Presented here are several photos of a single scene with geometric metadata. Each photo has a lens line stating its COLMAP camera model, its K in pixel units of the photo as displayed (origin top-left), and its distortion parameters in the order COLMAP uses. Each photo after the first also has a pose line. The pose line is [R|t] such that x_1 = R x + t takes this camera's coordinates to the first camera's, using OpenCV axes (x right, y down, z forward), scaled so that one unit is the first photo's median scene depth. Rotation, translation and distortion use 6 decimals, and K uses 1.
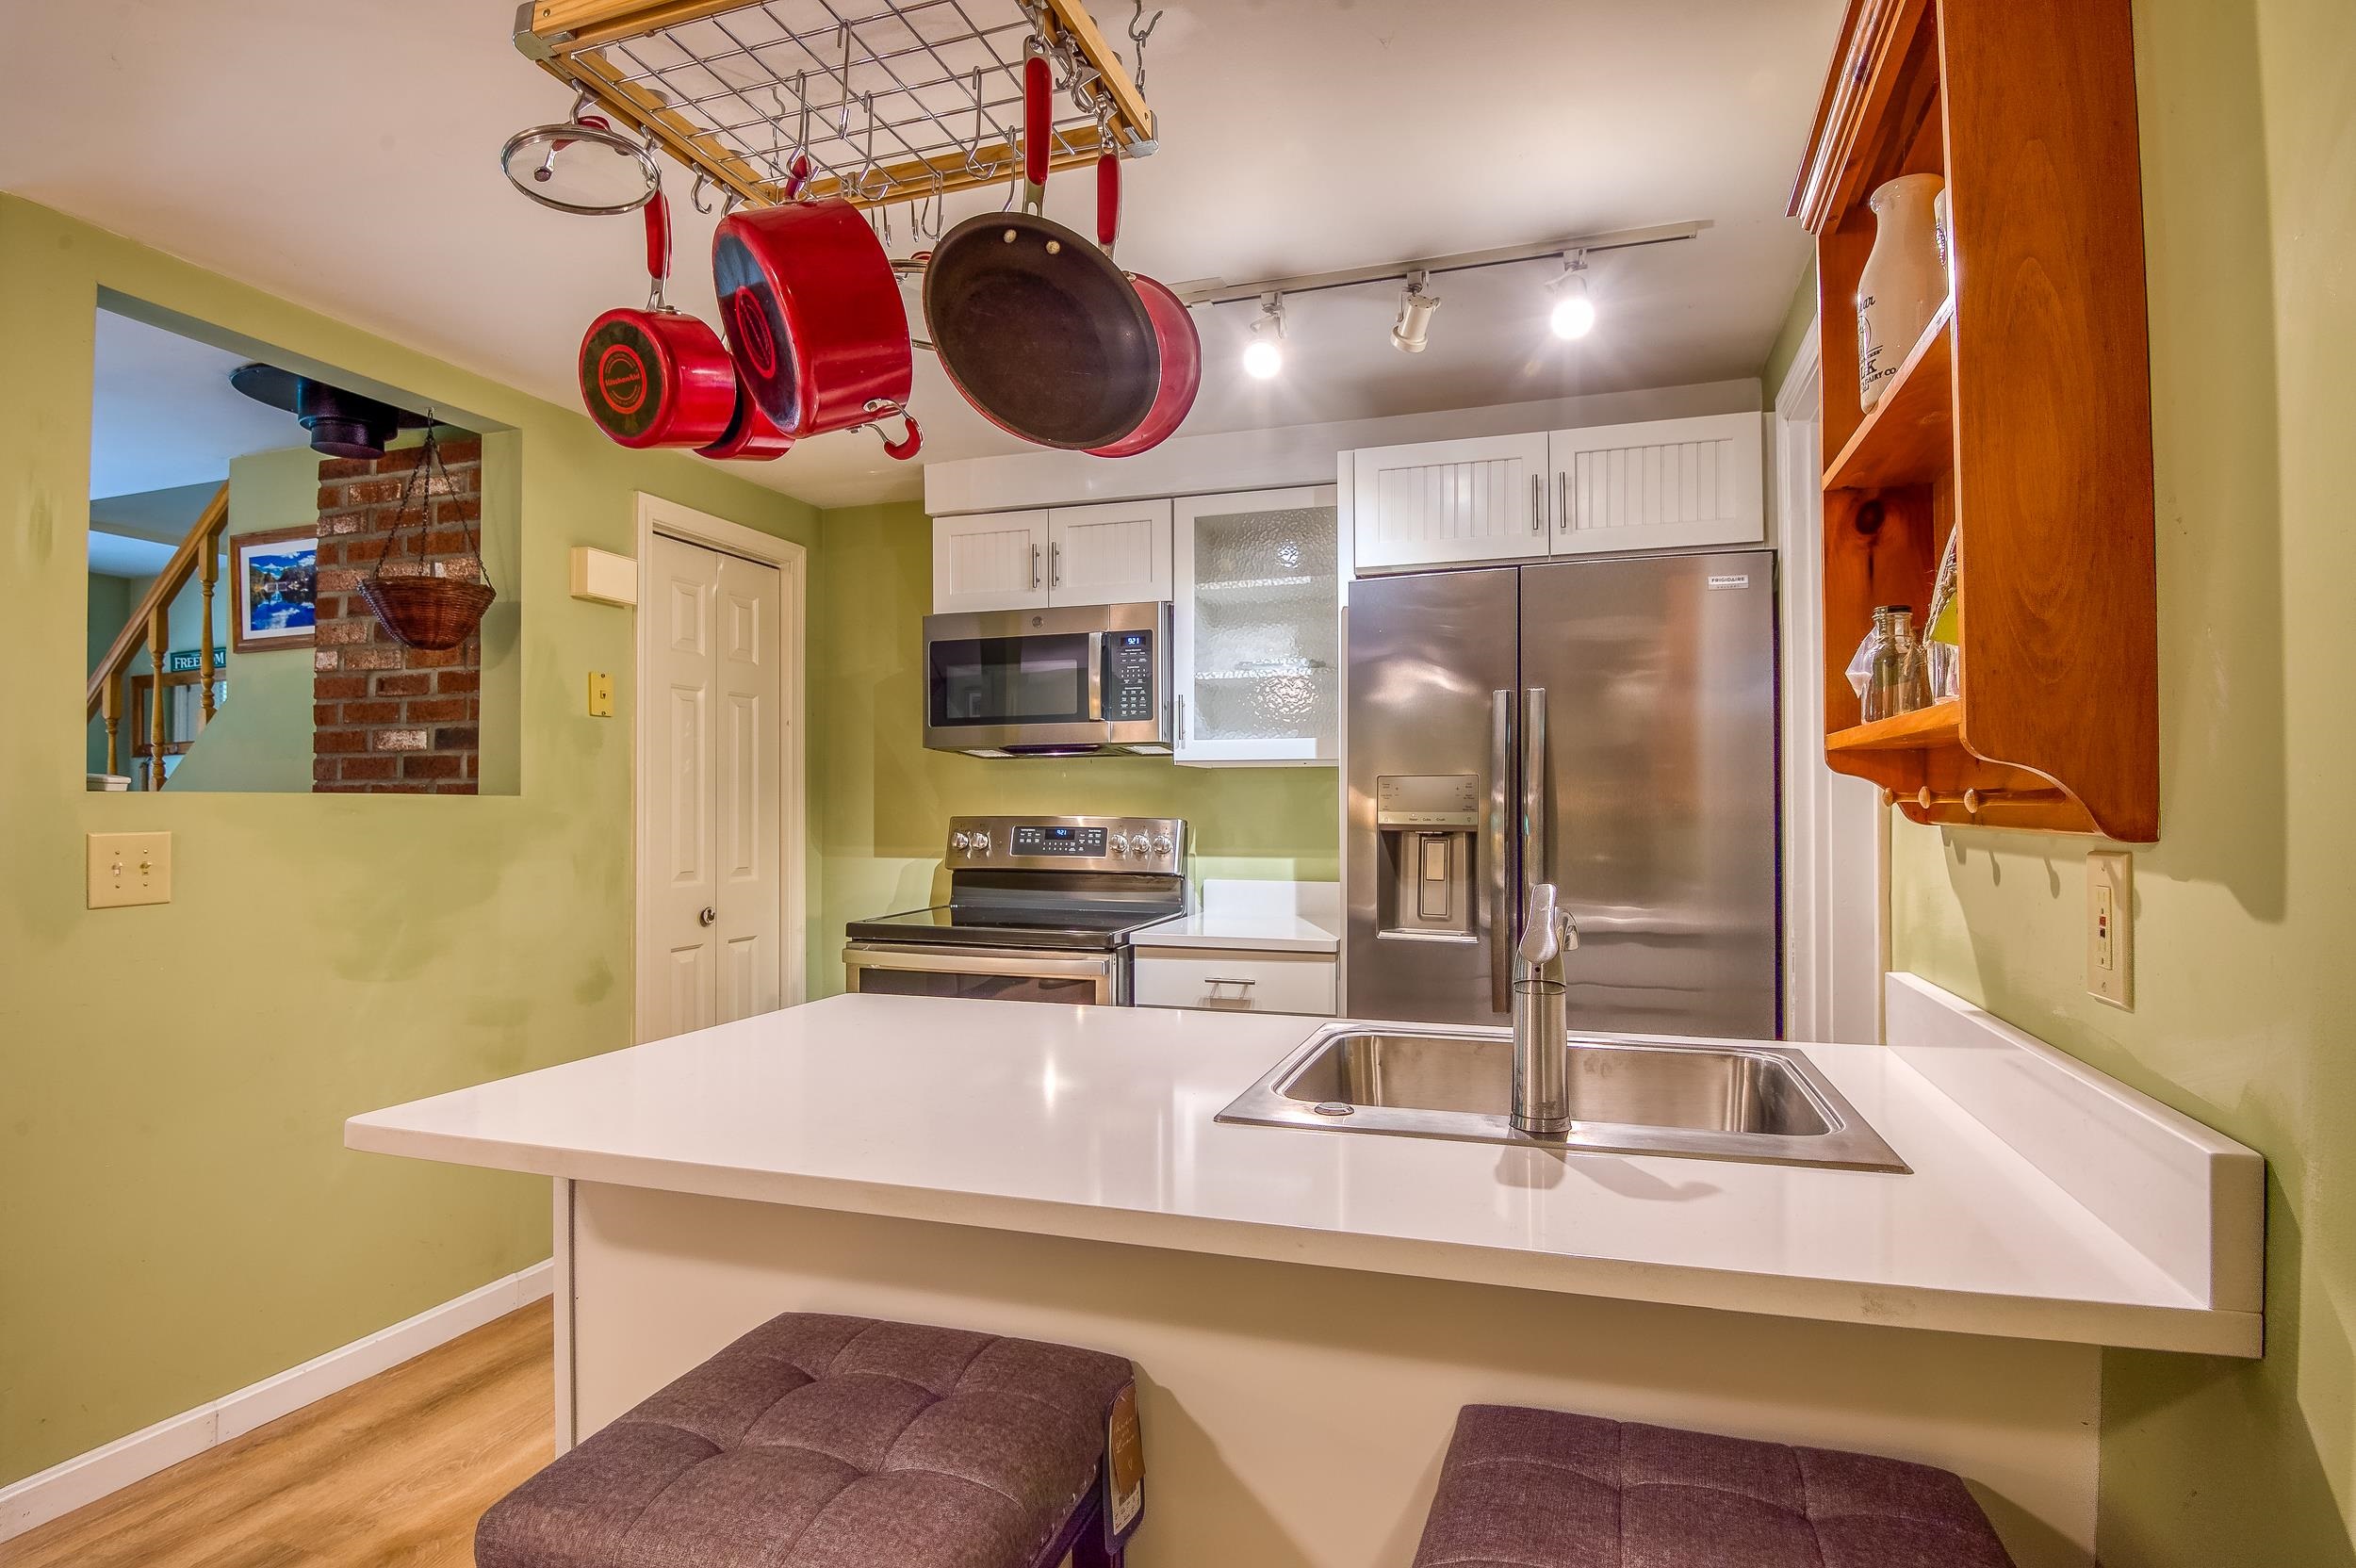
lens RADIAL K [[1188.9, 0, 1200.2], [0, 1188.9, 791.1], [0, 0, 1]] dist [-0.000865, -0.028485]
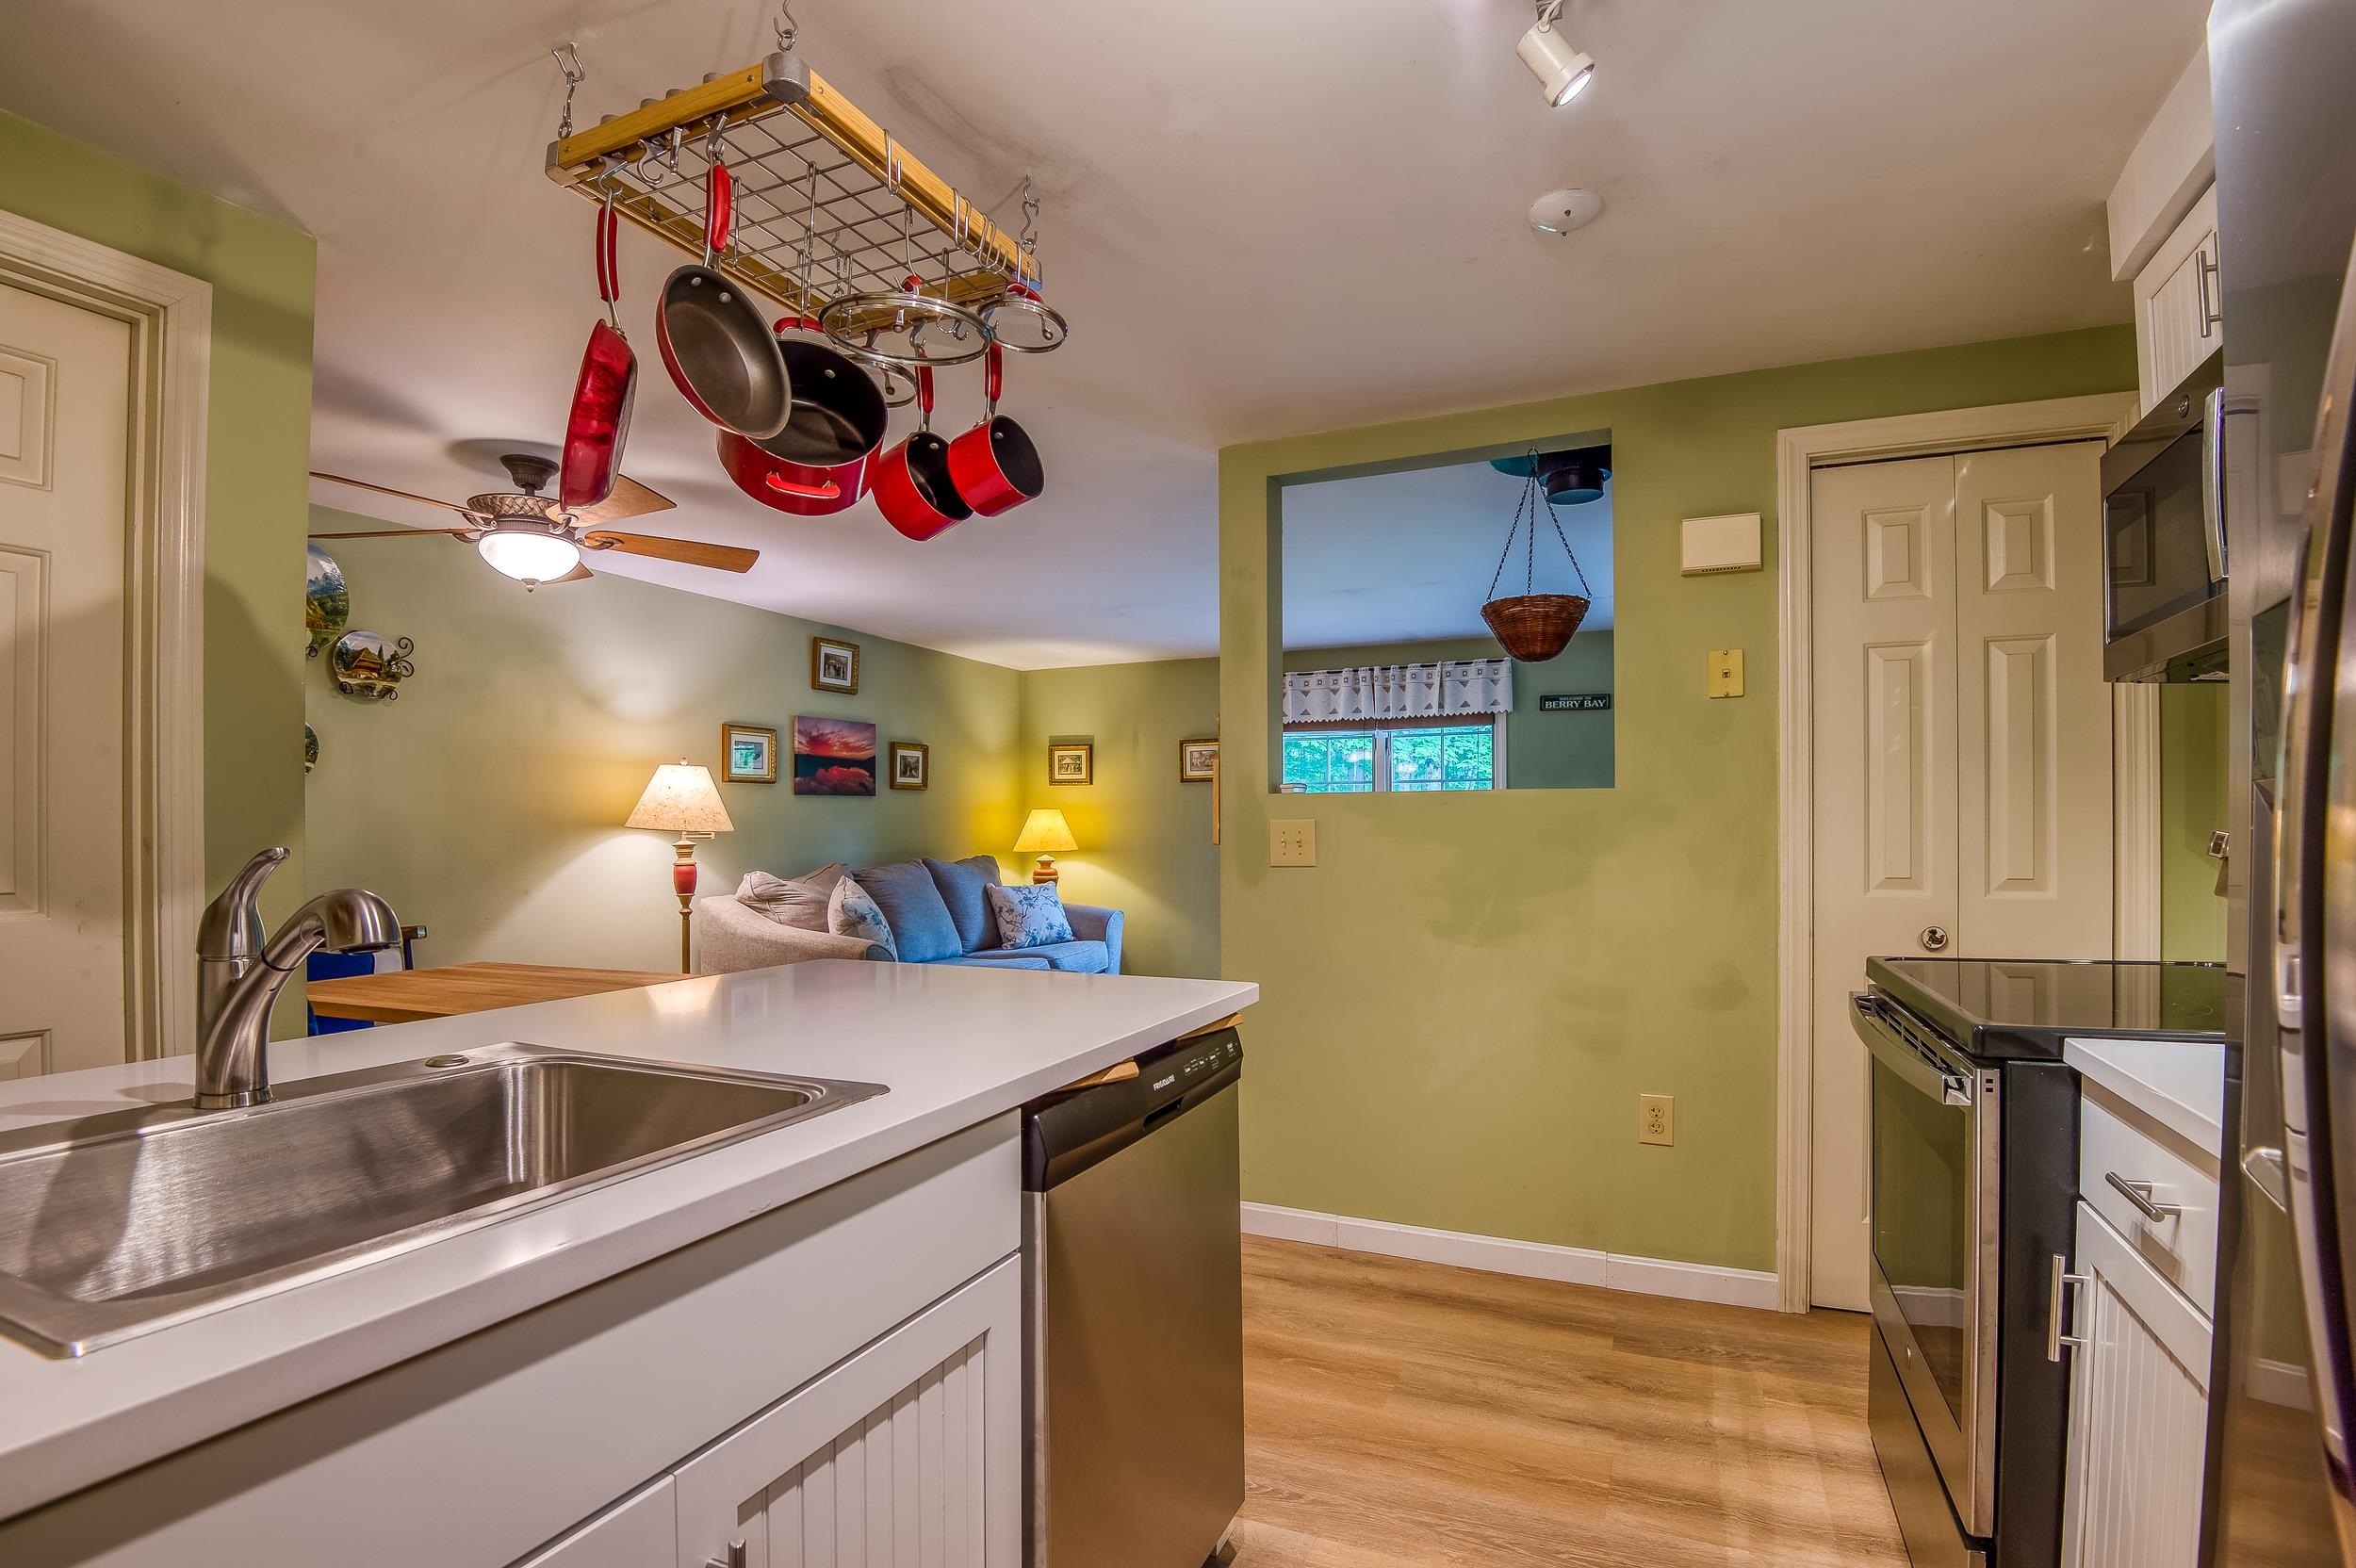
lens RADIAL K [[1134.9, 0, 1208.2], [0, 1134.9, 819.8], [0, 0, 1]] dist [-0.002963, -0.023941]
pose [[-0.097884, -0.005972, -0.995180, 0.378672], [0.018256, 0.999803, -0.007796, 0.028388], [0.995030, -0.018931, -0.097756, 0.652766]]
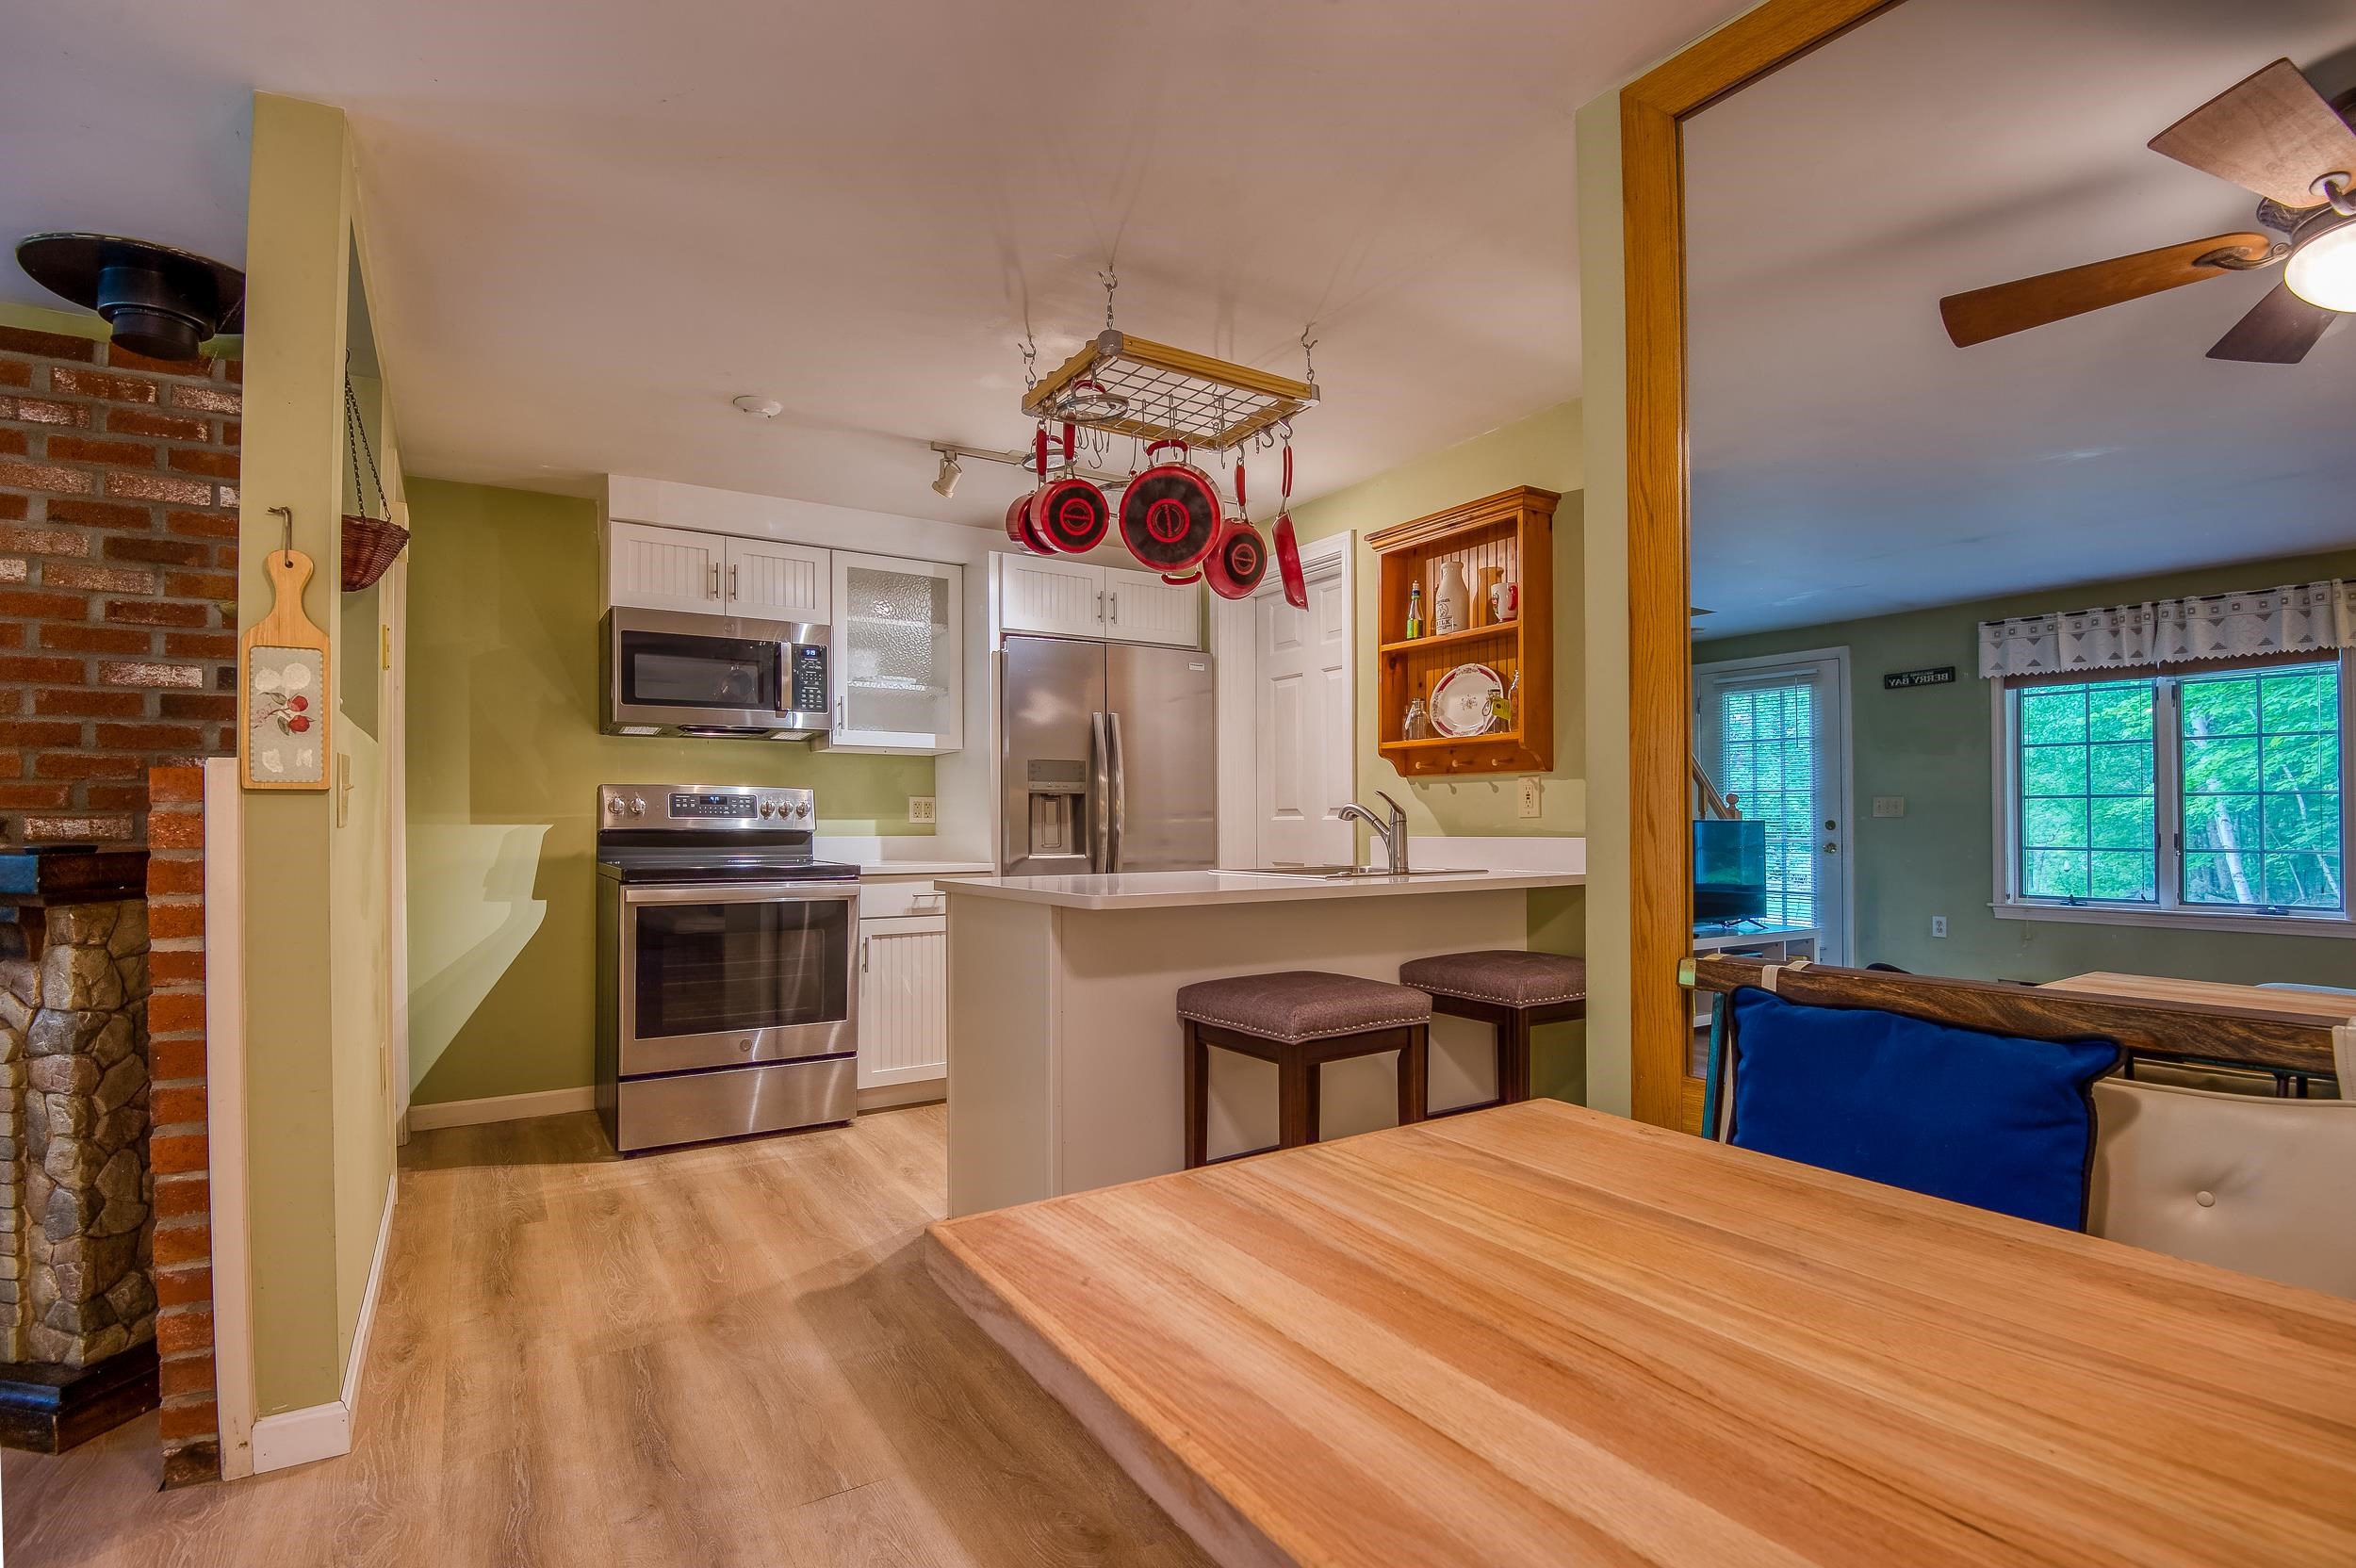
lens RADIAL K [[1112.5, 0, 1208.4], [0, 1112.5, 812.2], [0, 0, 1]] dist [-0.012139, -0.021289]
pose [[0.617524, 0.005700, 0.786532, -0.753106], [-0.005976, 0.999979, -0.002554, 0.052008], [-0.786530, -0.003123, 0.617545, -0.109629]]
